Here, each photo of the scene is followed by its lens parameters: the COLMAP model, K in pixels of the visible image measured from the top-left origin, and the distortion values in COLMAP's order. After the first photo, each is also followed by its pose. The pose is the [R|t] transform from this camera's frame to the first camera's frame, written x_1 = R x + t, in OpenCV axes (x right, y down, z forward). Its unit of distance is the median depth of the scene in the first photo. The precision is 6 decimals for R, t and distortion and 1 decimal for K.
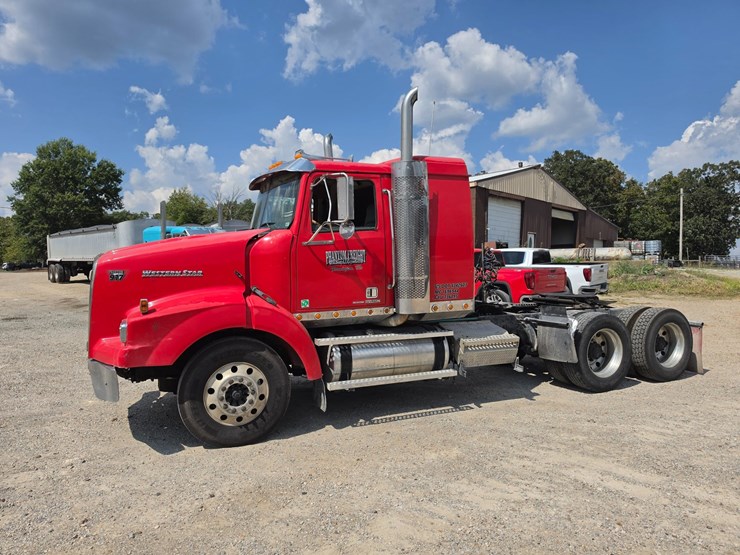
lens RADIAL K [[509.8, 0, 359.2], [0, 509.8, 275.8], [0, 0, 1]] dist [0.070247, -0.093453]
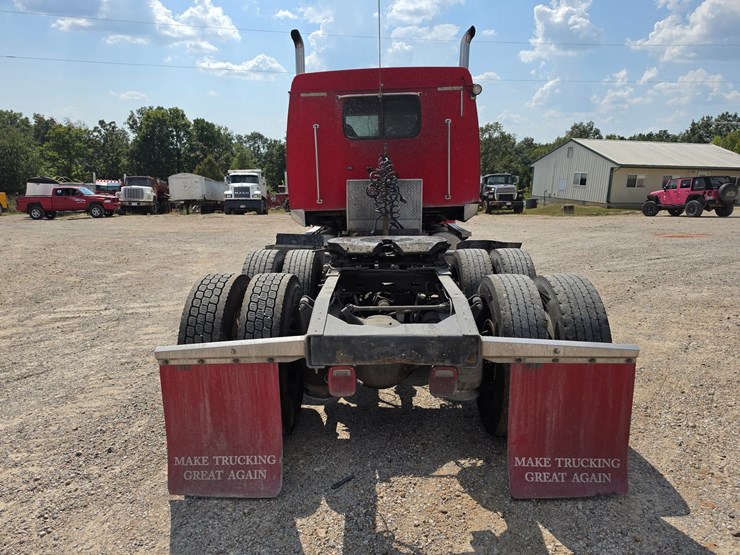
lens RADIAL K [[508.2, 0, 363.1], [0, 508.2, 286.2], [0, 0, 1]] dist [0.067325, -0.091354]
pose [[-0.444760, 0.184391, -0.876464, 1.242218], [-0.015496, 0.976848, 0.213374, -0.032165], [0.895516, 0.108481, -0.431605, 1.756205]]
